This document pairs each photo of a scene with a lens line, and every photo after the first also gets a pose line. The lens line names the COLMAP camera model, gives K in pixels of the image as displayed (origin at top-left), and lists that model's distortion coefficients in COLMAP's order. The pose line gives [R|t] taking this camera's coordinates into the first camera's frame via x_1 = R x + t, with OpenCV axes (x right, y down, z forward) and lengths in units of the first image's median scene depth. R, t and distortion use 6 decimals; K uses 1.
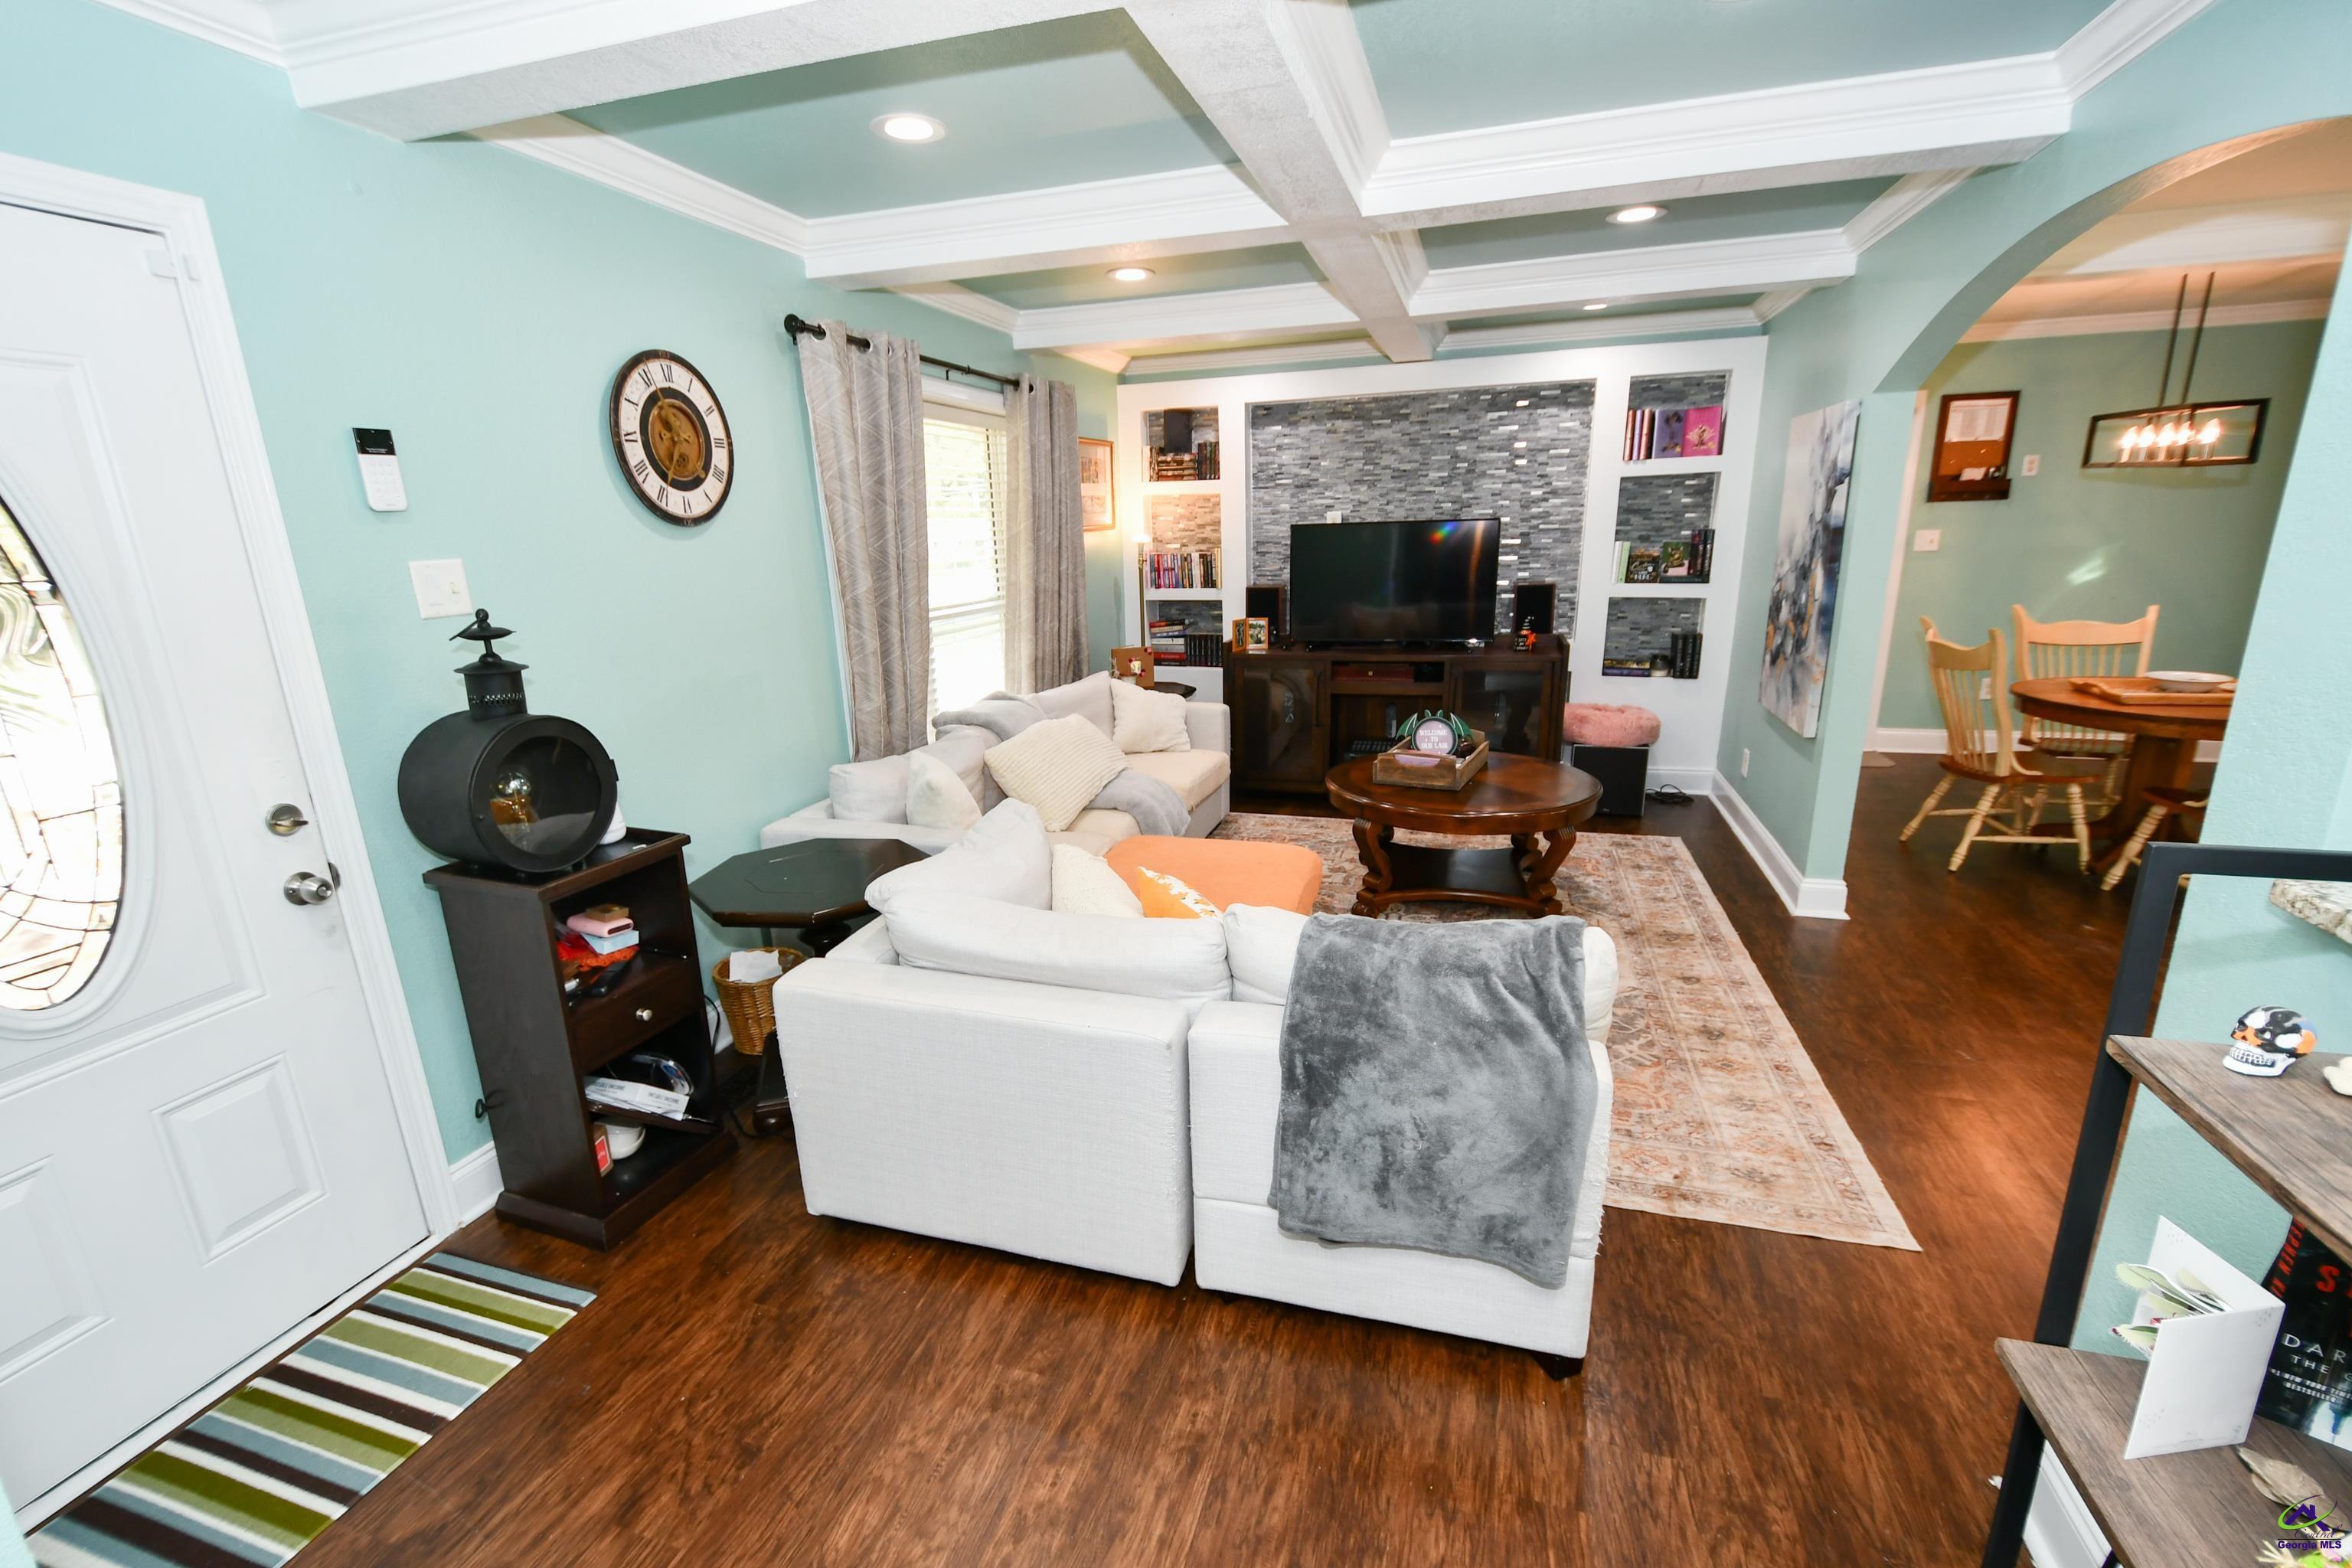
lens RADIAL K [[1009.6, 0, 1183.8], [0, 1009.6, 827.6], [0, 0, 1]] dist [0.000454, -0.004313]
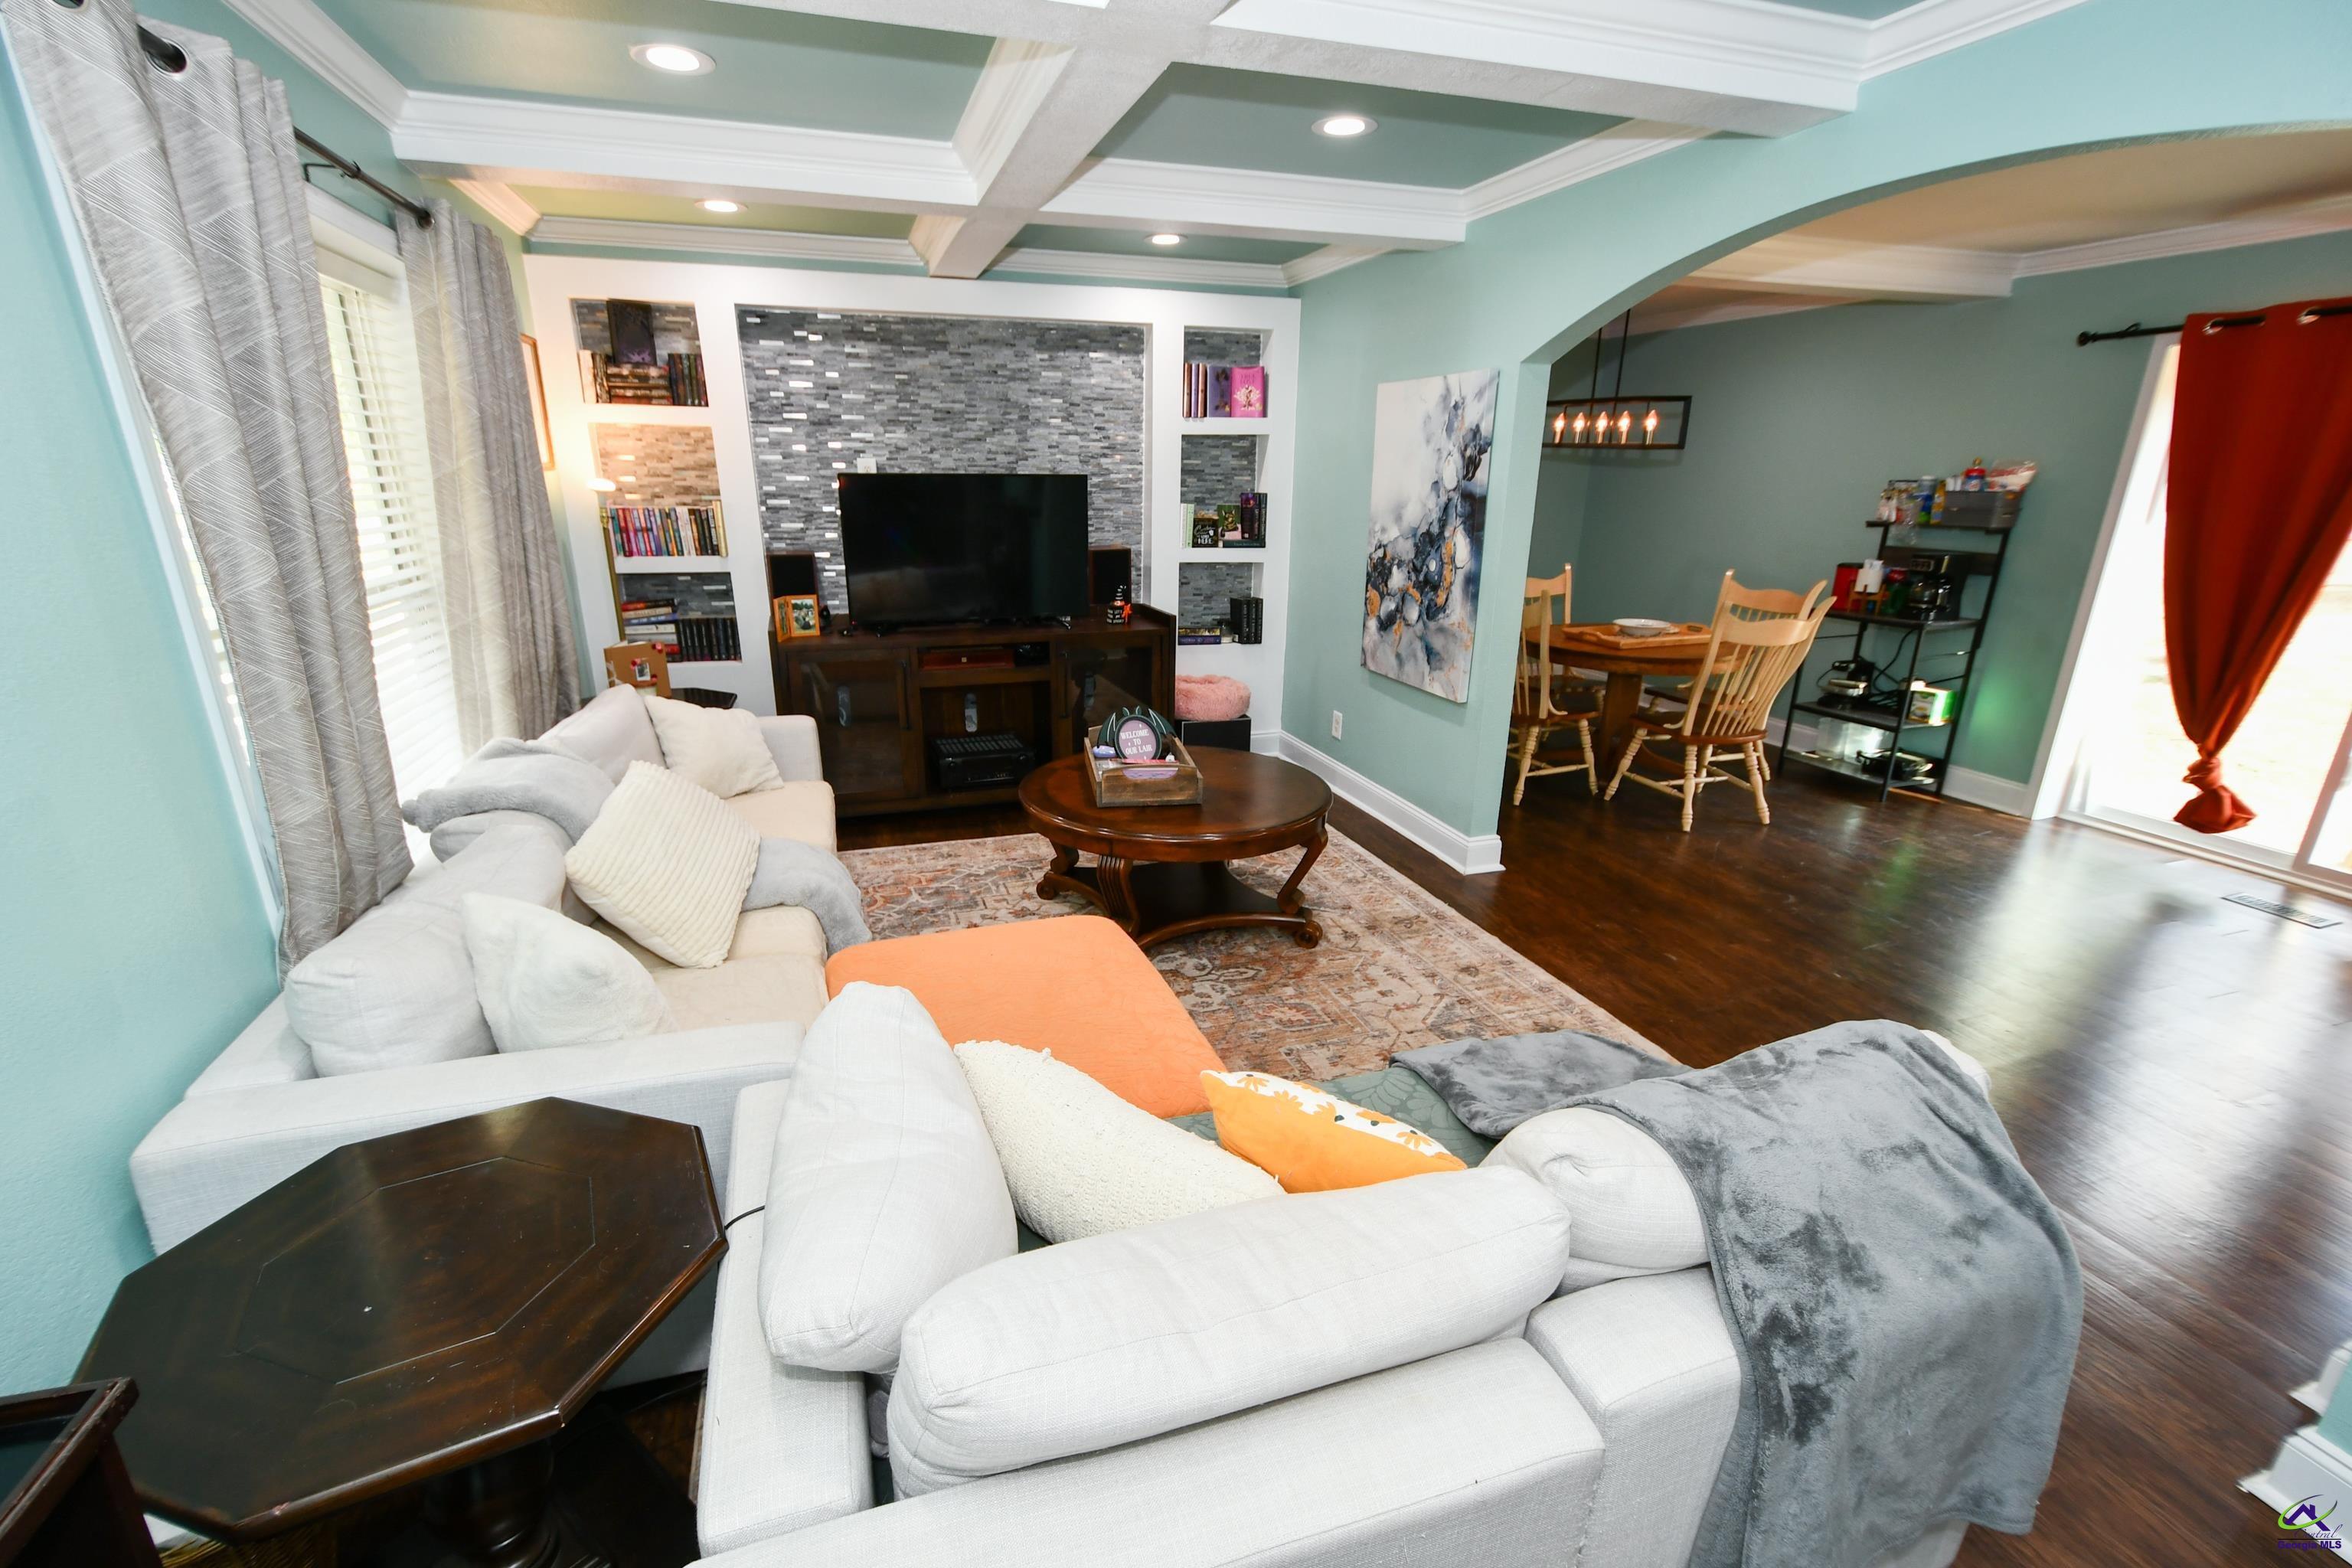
lens RADIAL K [[1009.6, 0, 1154.7], [0, 1009.6, 801.6], [0, 0, 1]] dist [0.000454, -0.004313]
pose [[0.824715, -0.142966, 0.547180, -0.157521], [0.133332, 0.989399, 0.057548, -0.070305], [-0.549607, 0.025496, 0.835035, 0.252511]]
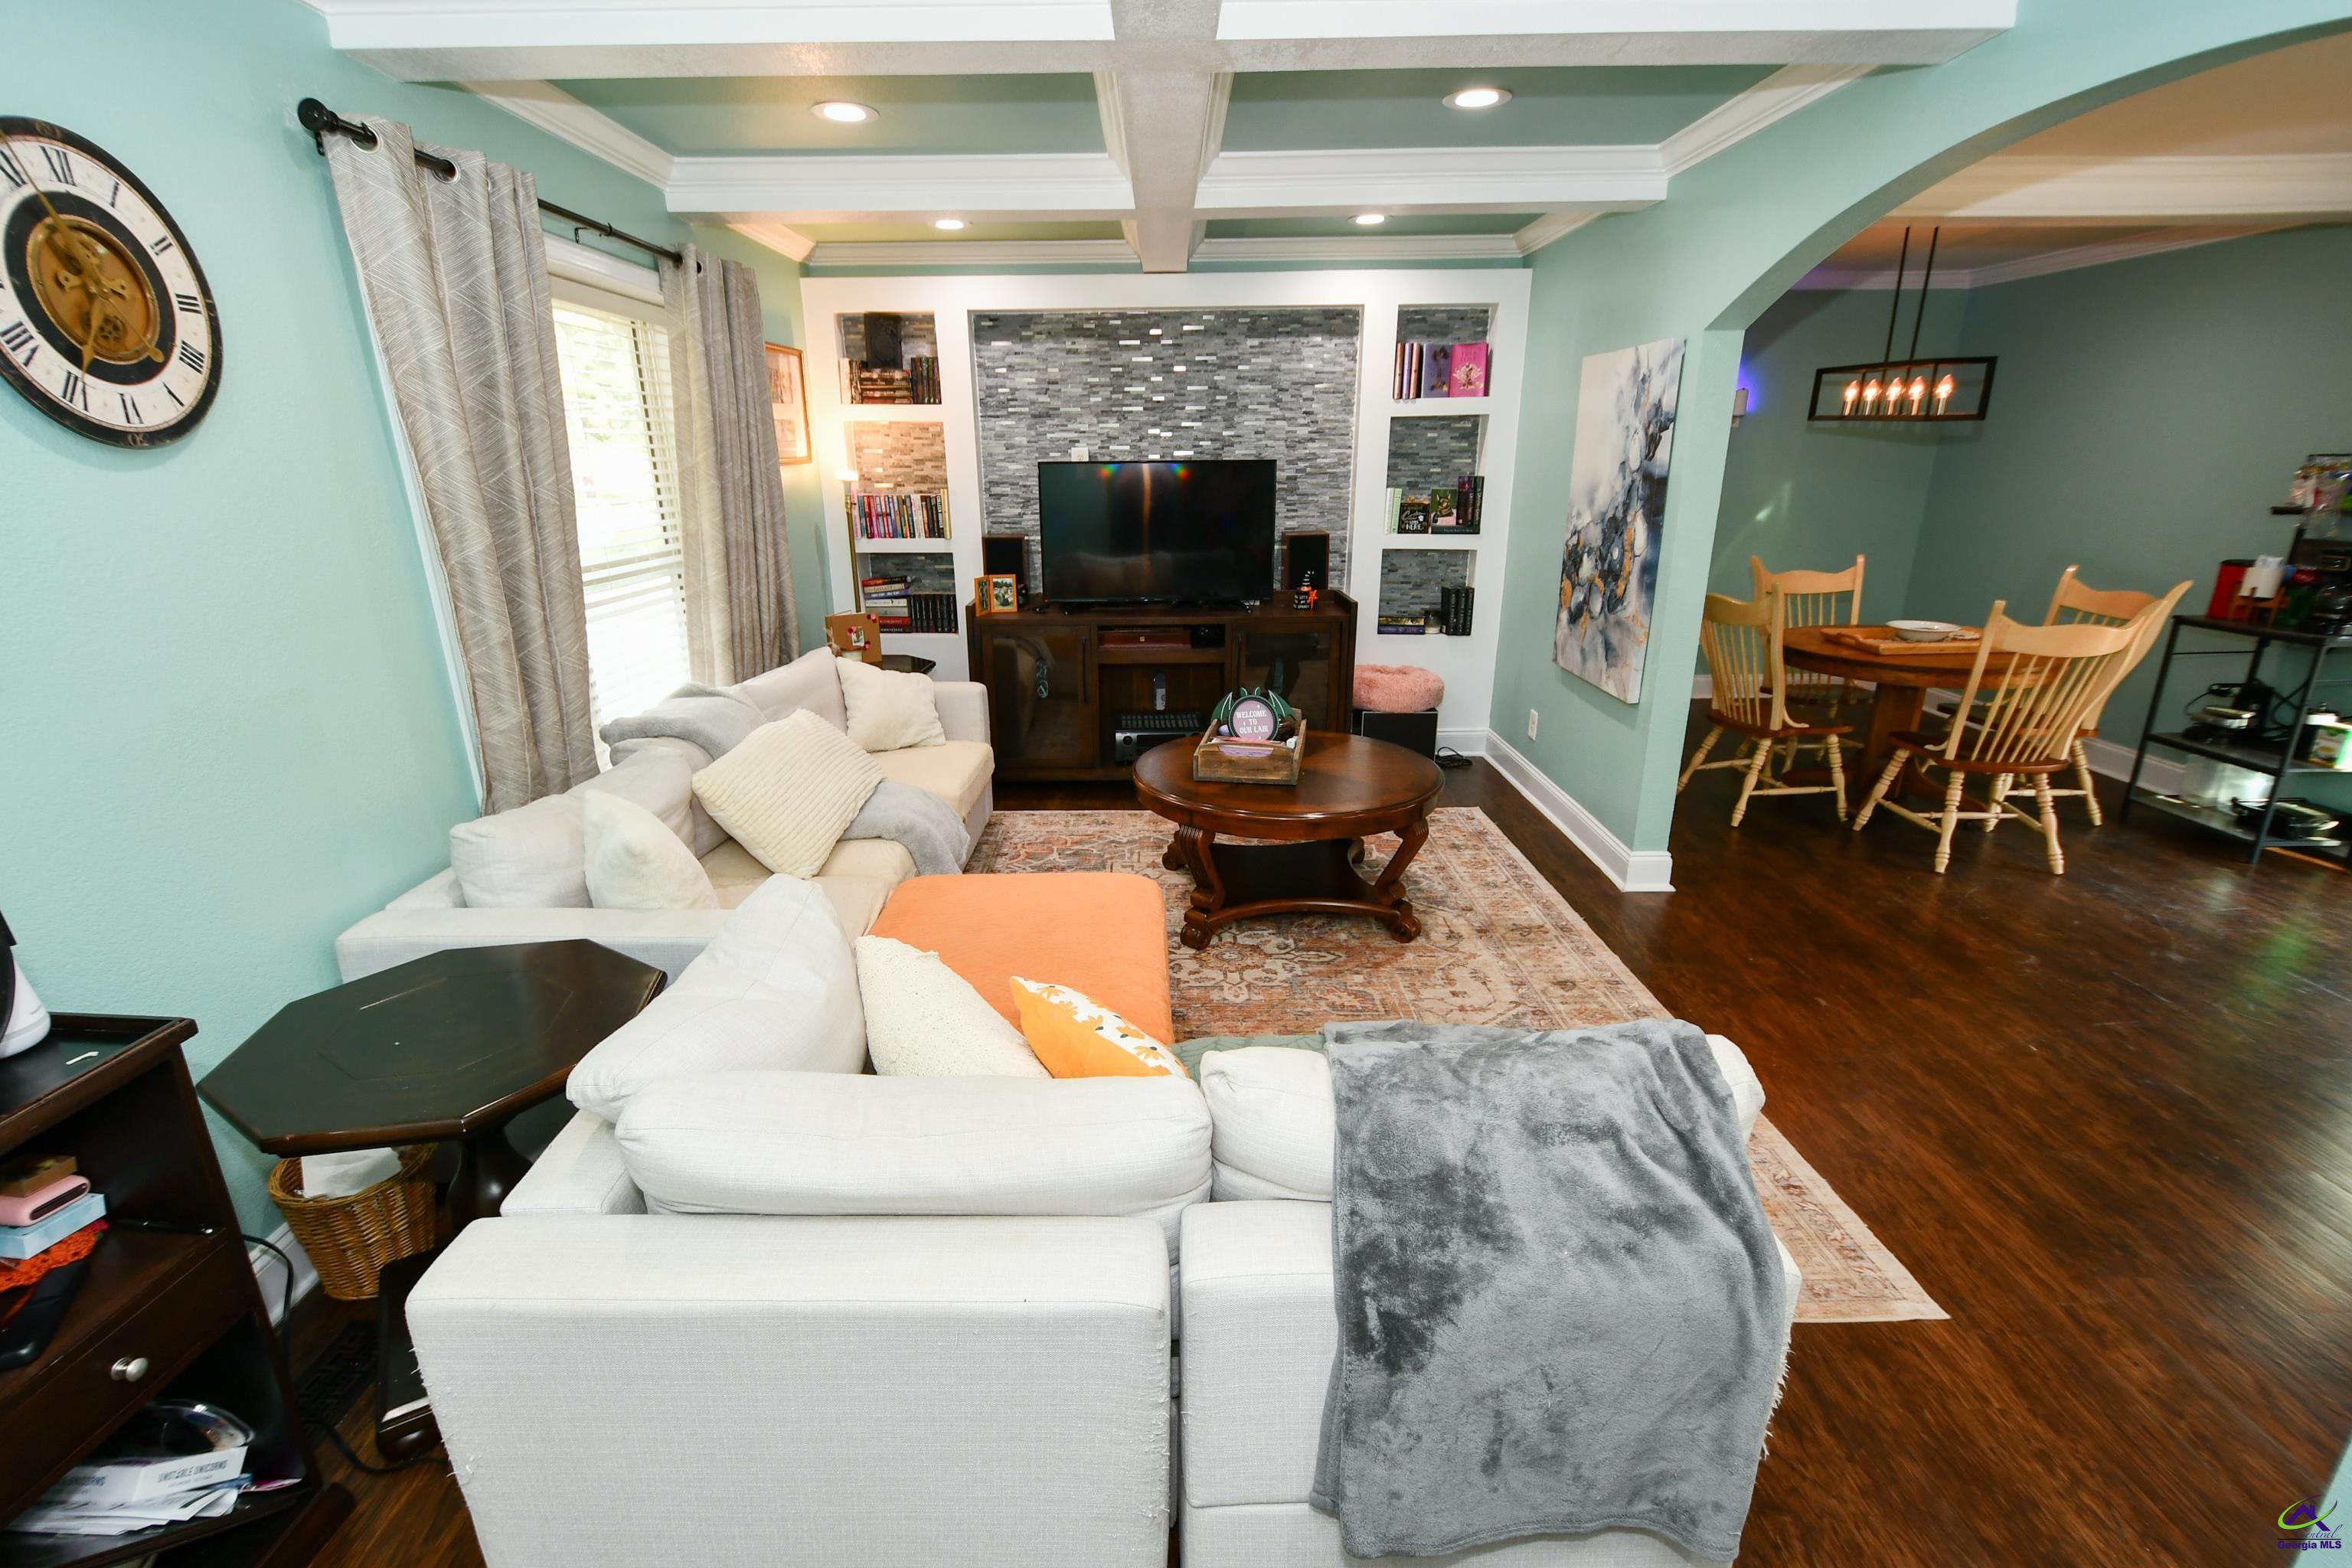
lens RADIAL K [[1009.6, 0, 1140.2], [0, 1009.6, 827.2], [0, 0, 1]] dist [0.000454, -0.004313]
pose [[0.958282, -0.078465, 0.274843, -0.070946], [0.063570, 0.996006, 0.062703, -0.049313], [-0.278665, -0.042616, 0.959442, 0.173054]]
